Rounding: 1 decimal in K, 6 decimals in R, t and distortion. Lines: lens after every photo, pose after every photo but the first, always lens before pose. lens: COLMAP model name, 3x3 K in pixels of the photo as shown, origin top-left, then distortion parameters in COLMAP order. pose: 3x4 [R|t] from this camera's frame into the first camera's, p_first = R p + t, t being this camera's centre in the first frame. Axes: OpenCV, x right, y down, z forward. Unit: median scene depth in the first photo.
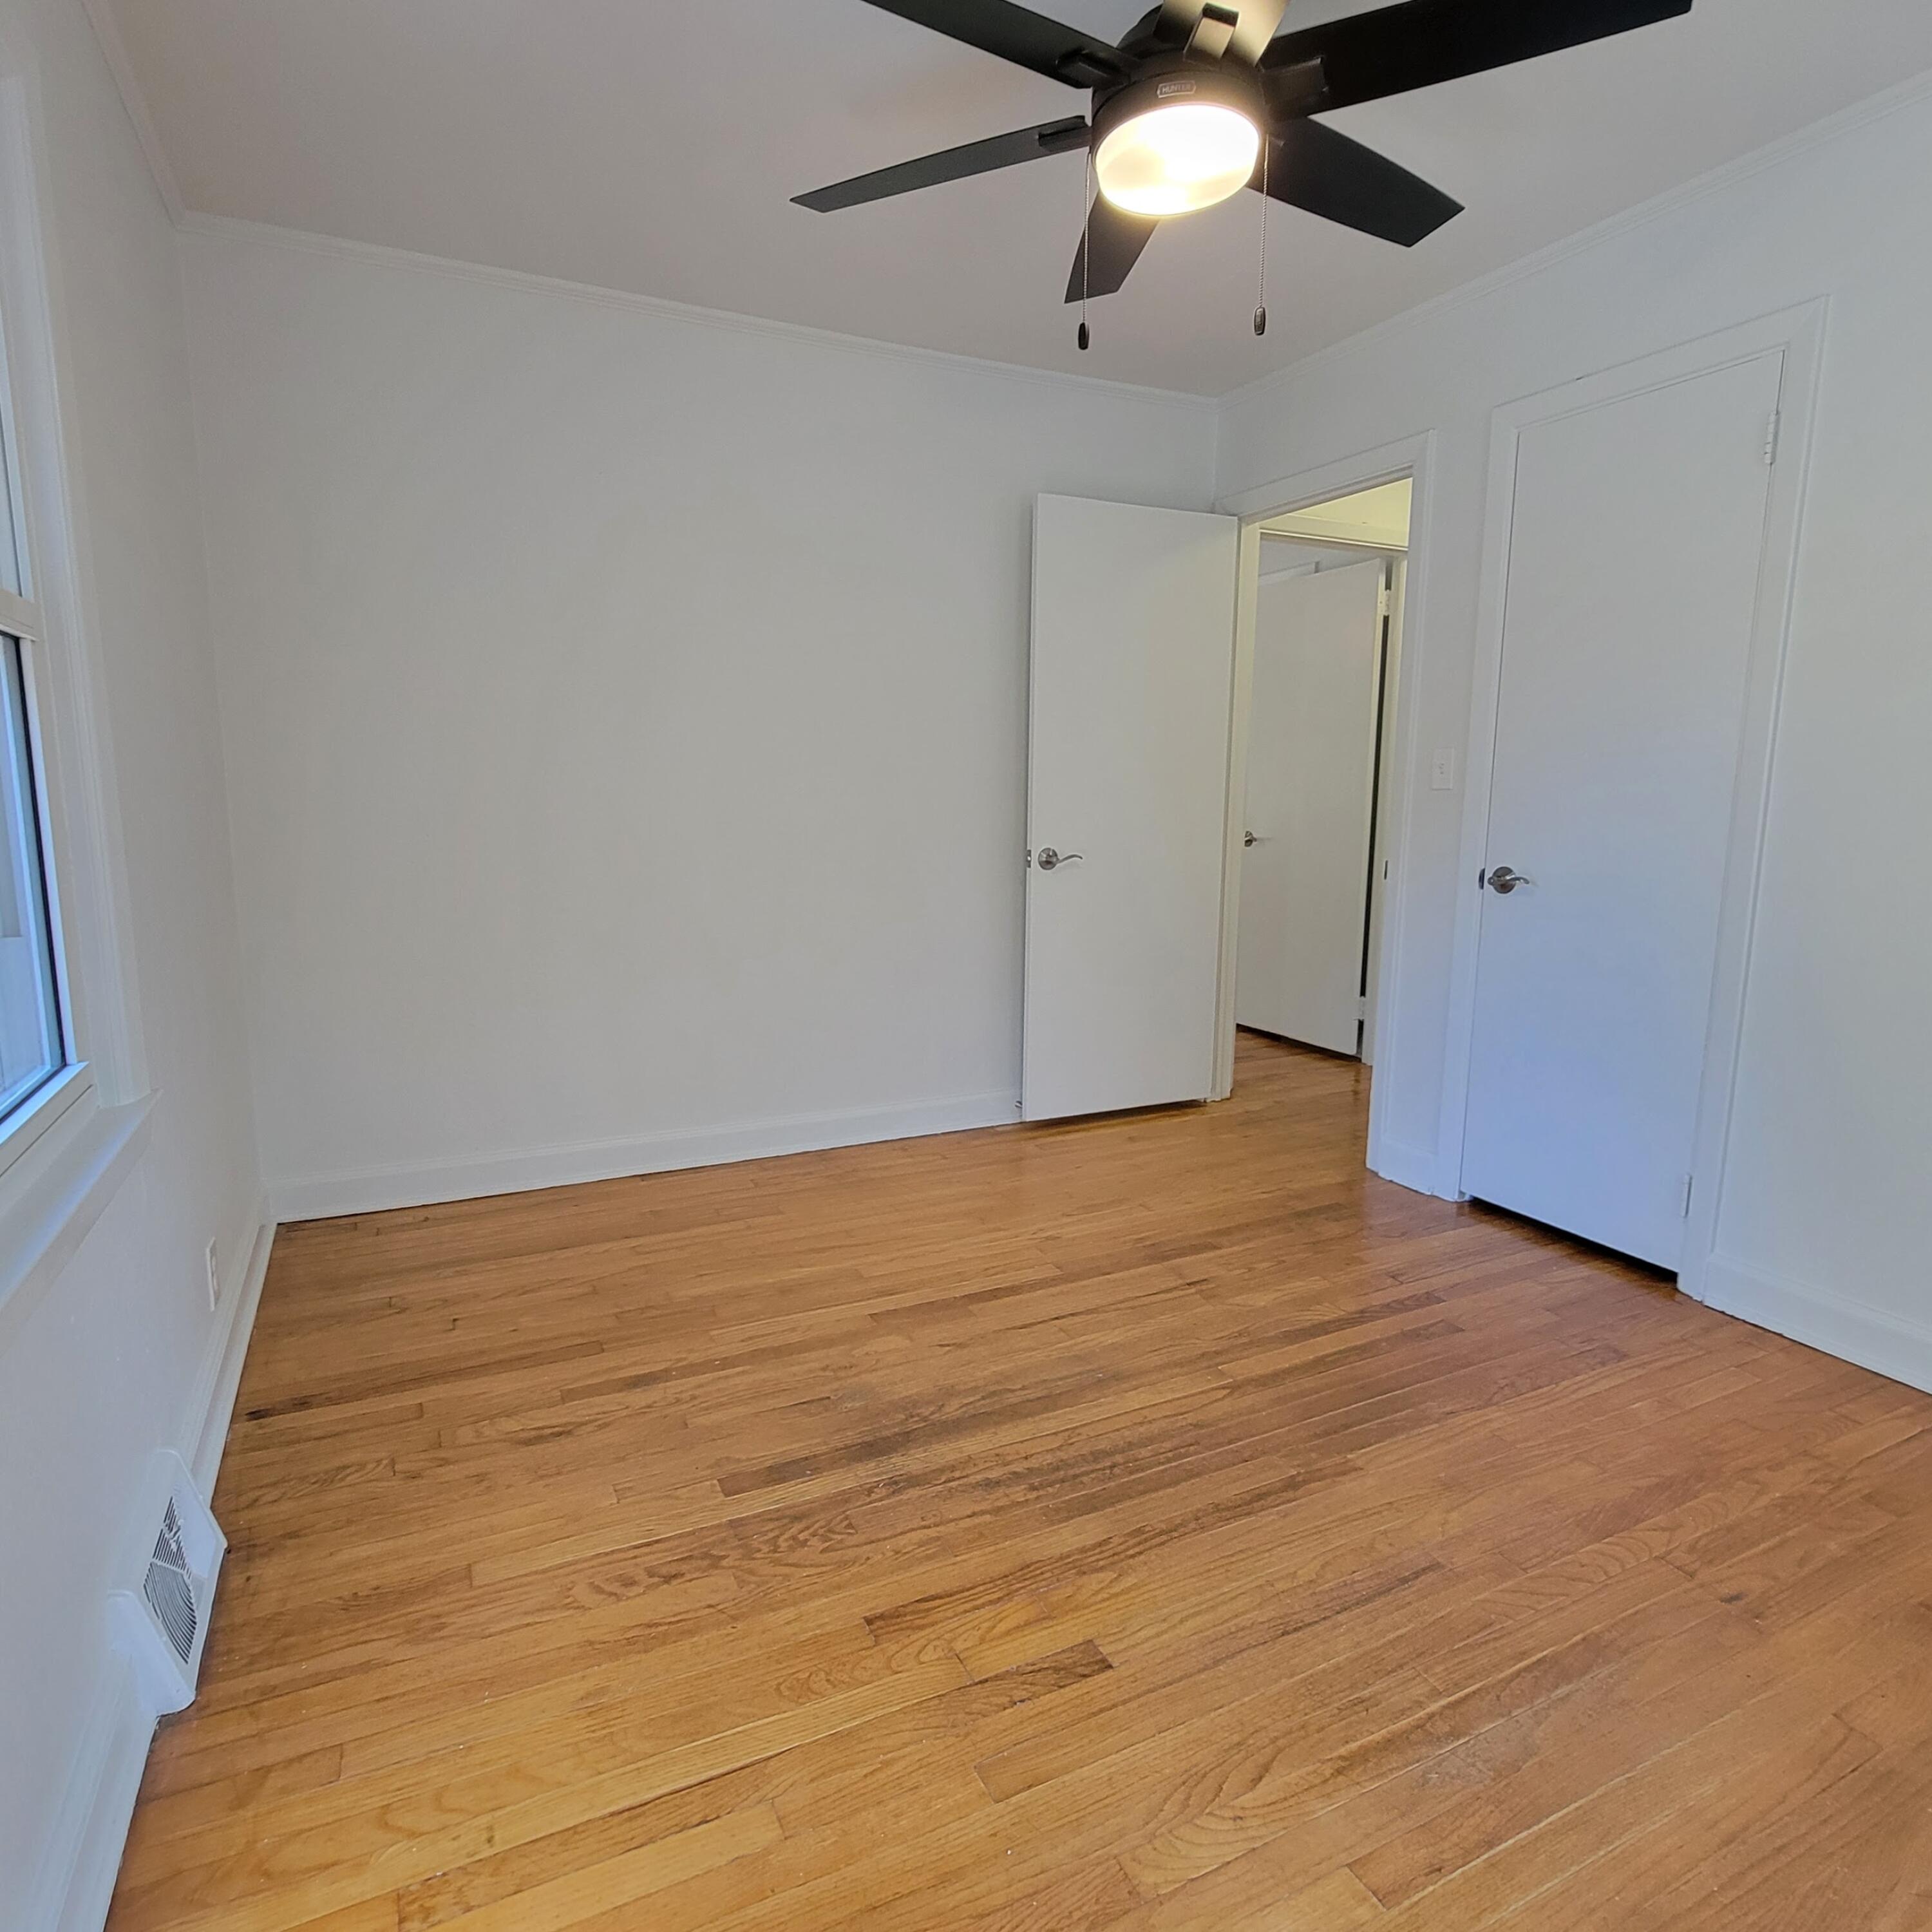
lens RADIAL K [[1161.8, 0, 961.4], [0, 1161.8, 976.0], [0, 0, 1]] dist [-0.005238, 0.003677]
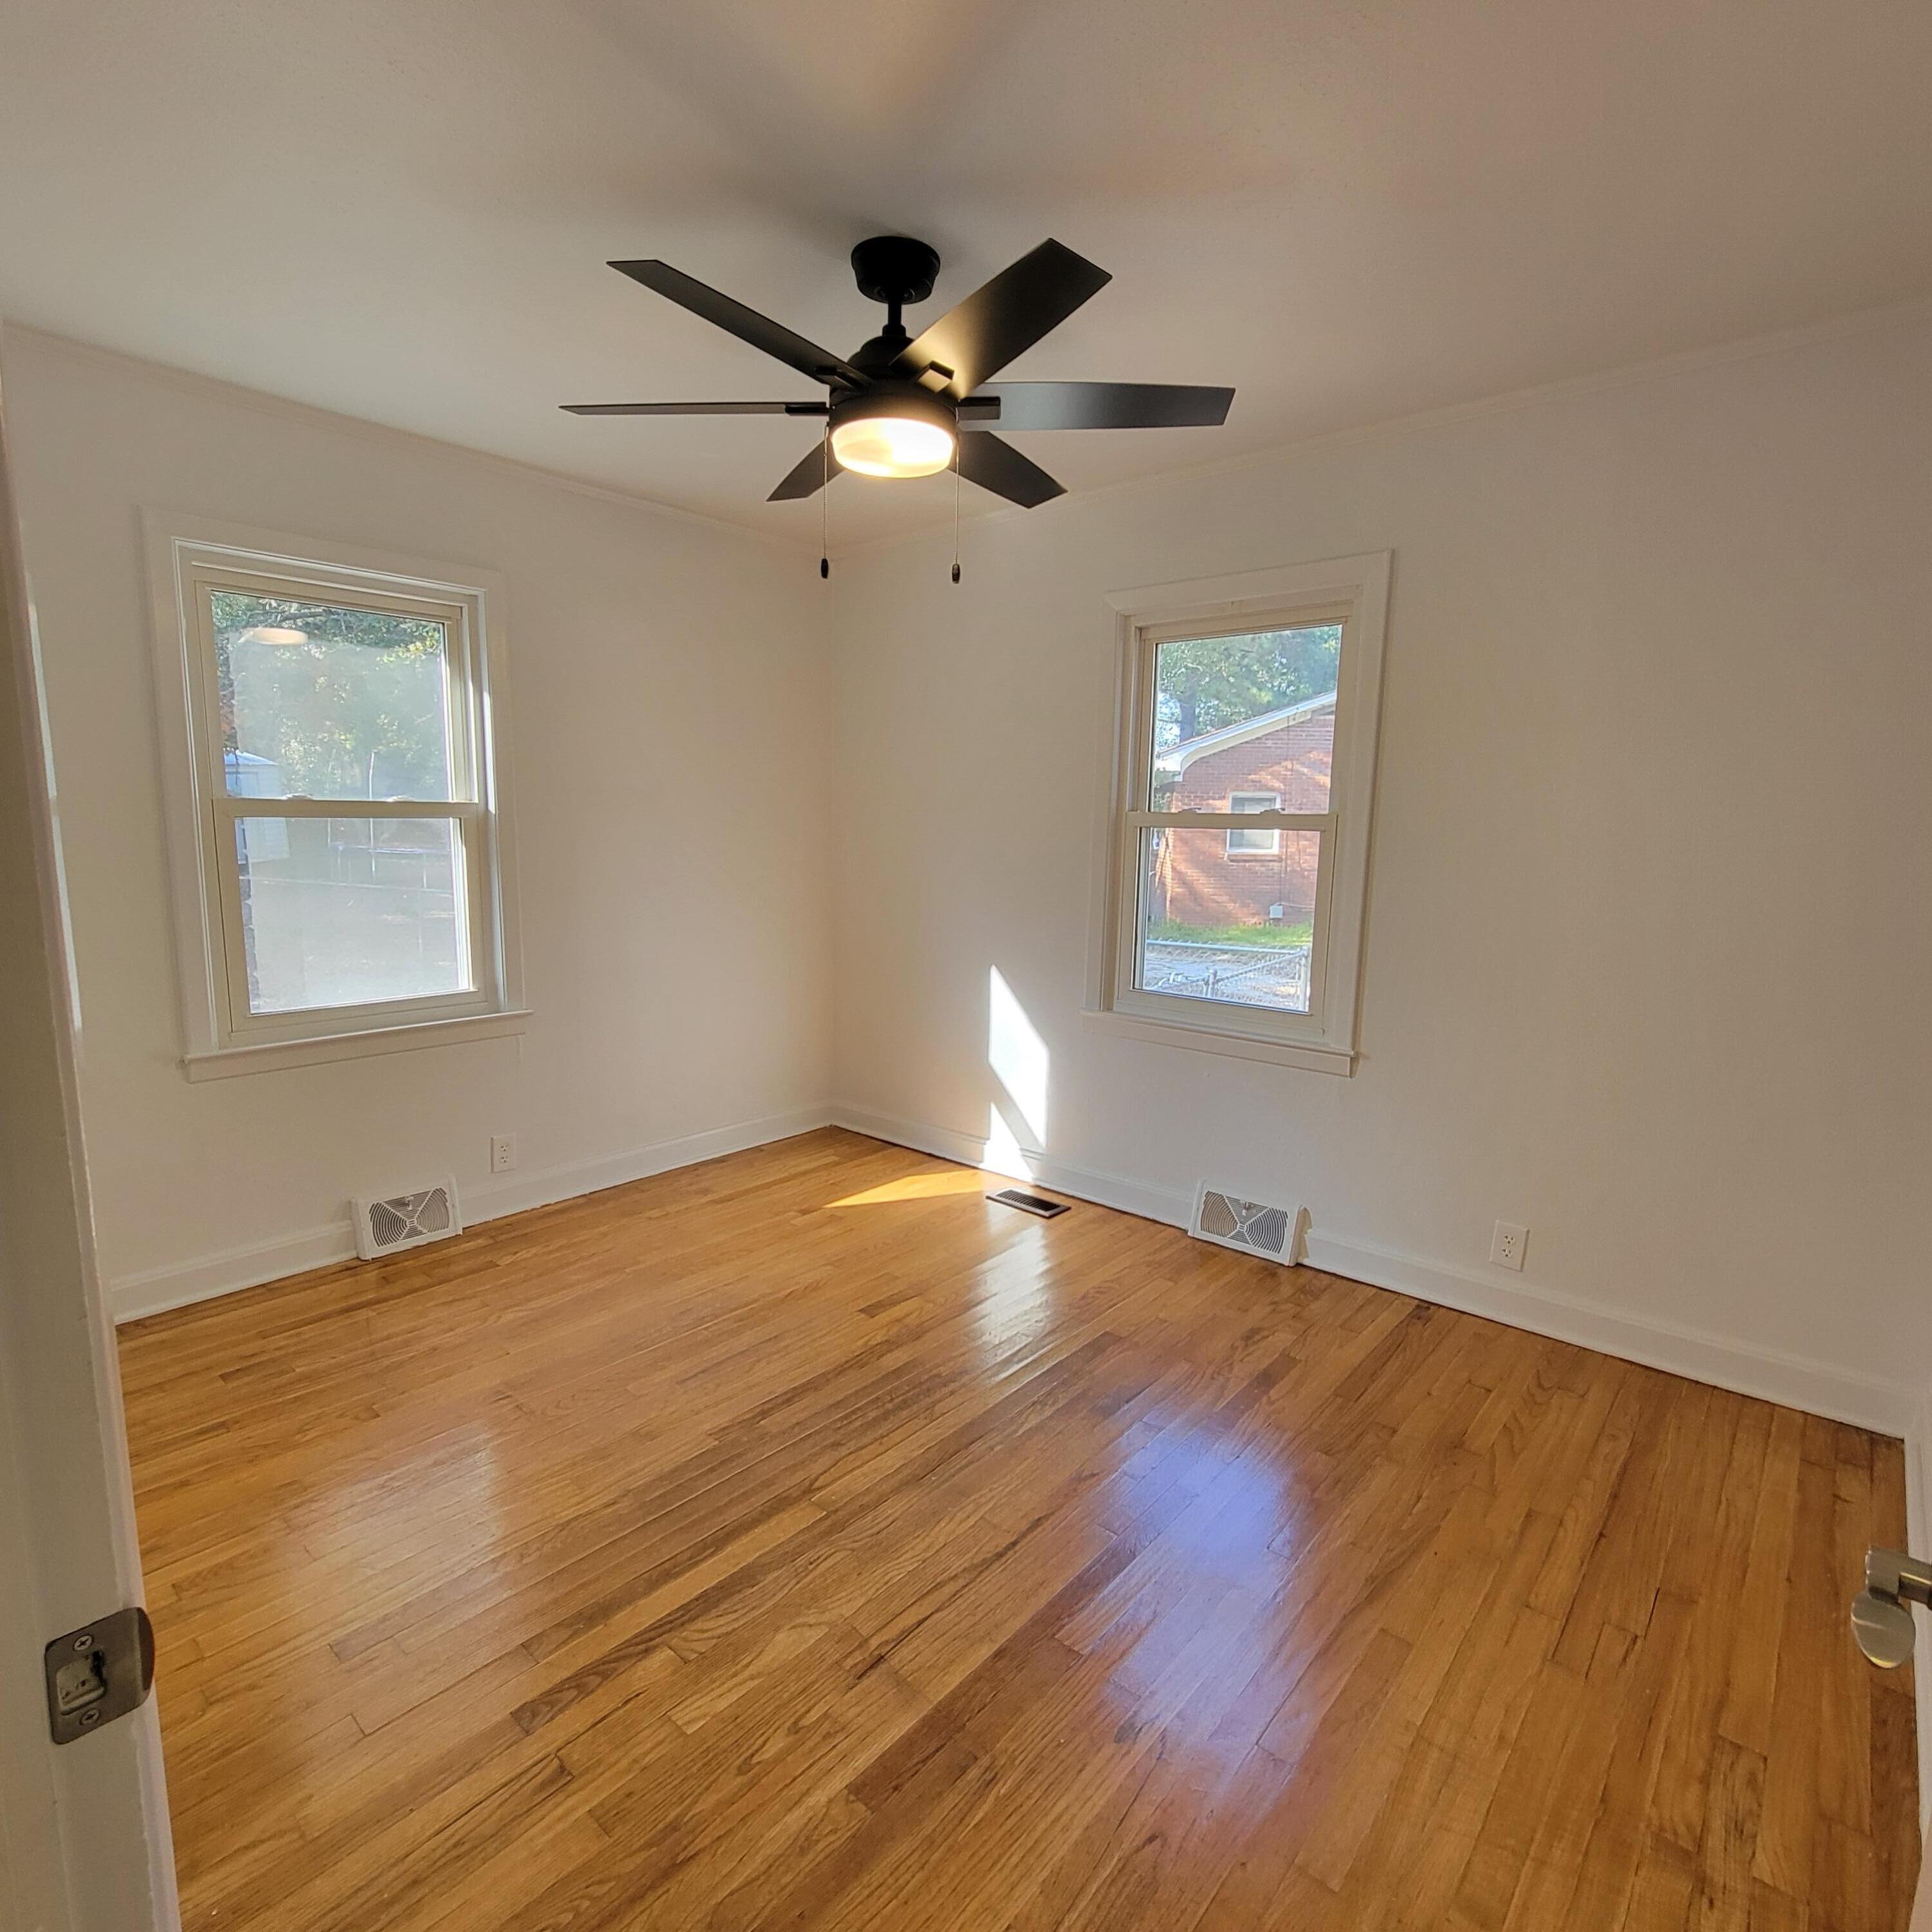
lens RADIAL K [[1056.9, 0, 966.0], [0, 1056.9, 966.0], [0, 0, 1]] dist [-0.011132, 0.007351]
pose [[-0.919846, 0.035192, -0.390698, 0.528196], [-0.083614, 0.955491, 0.282923, -0.438580], [0.383265, 0.292913, -0.875962, 2.007818]]
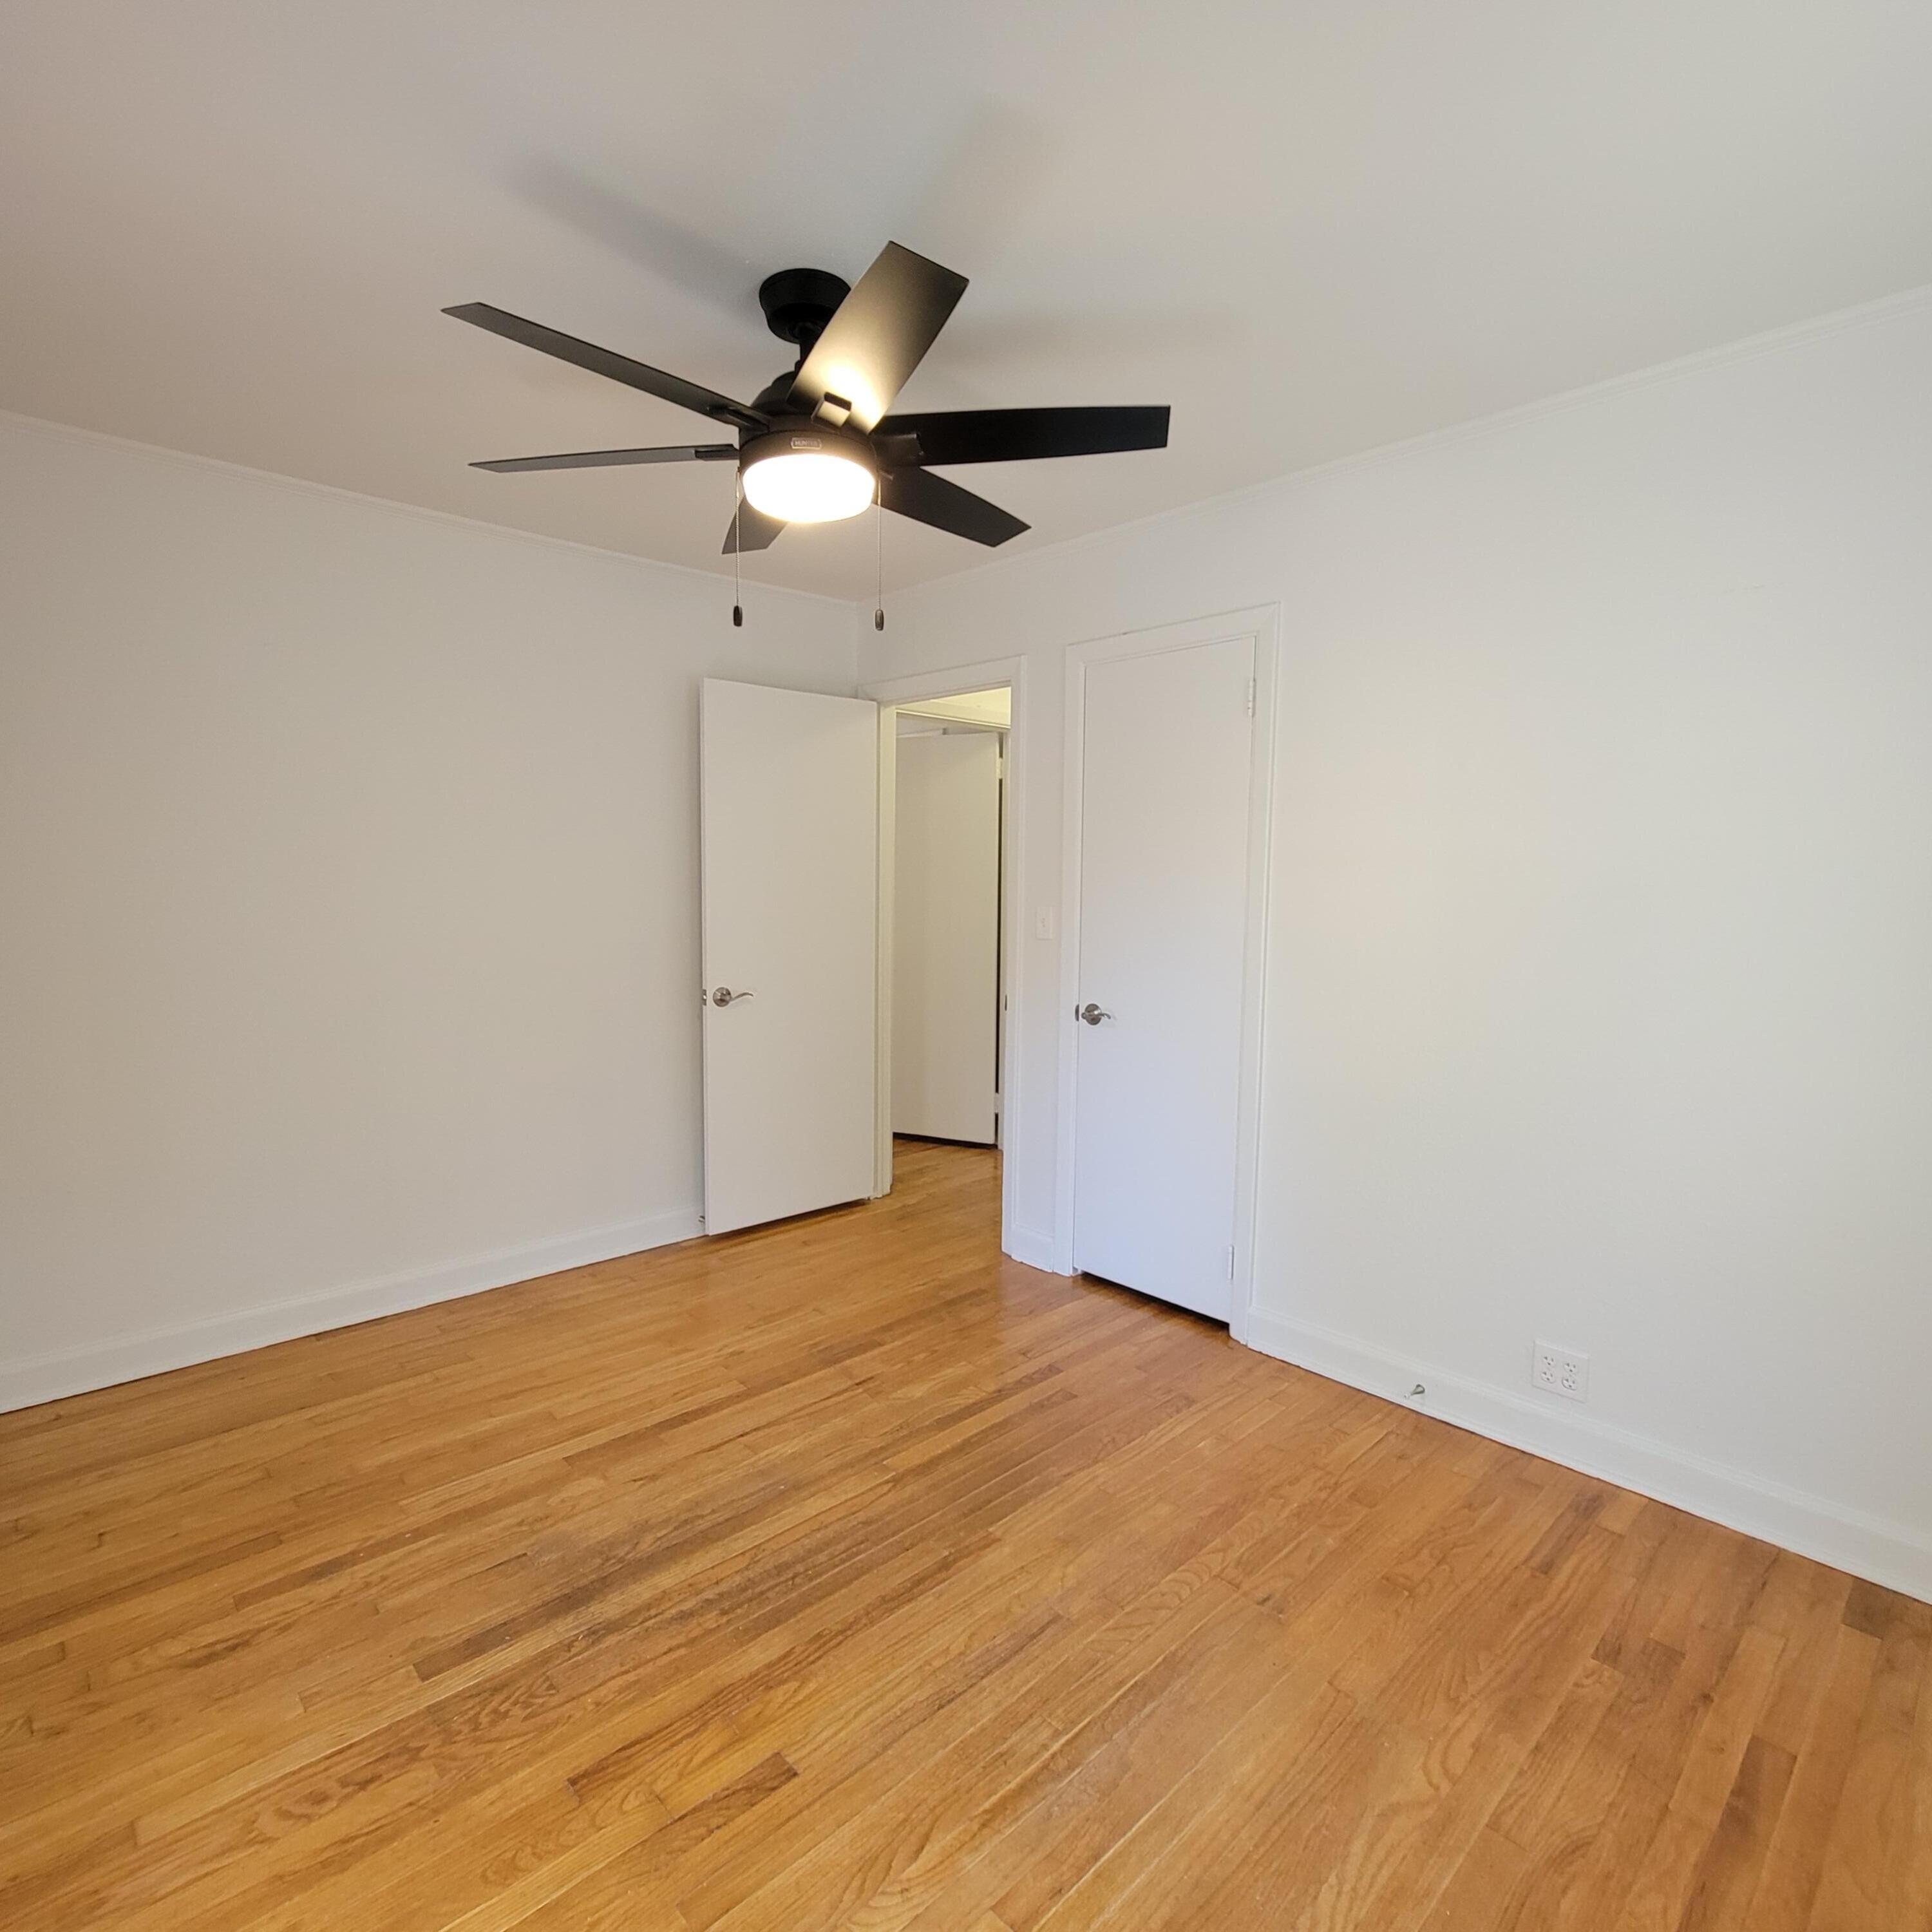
lens RADIAL K [[1056.9, 0, 966.0], [0, 1056.9, 966.0], [0, 0, 1]] dist [-0.011132, 0.007351]
pose [[0.955590, -0.023659, 0.293749, 0.000857], [0.044918, 0.996819, -0.065836, -0.104217], [-0.291257, 0.076106, 0.953613, -0.089390]]
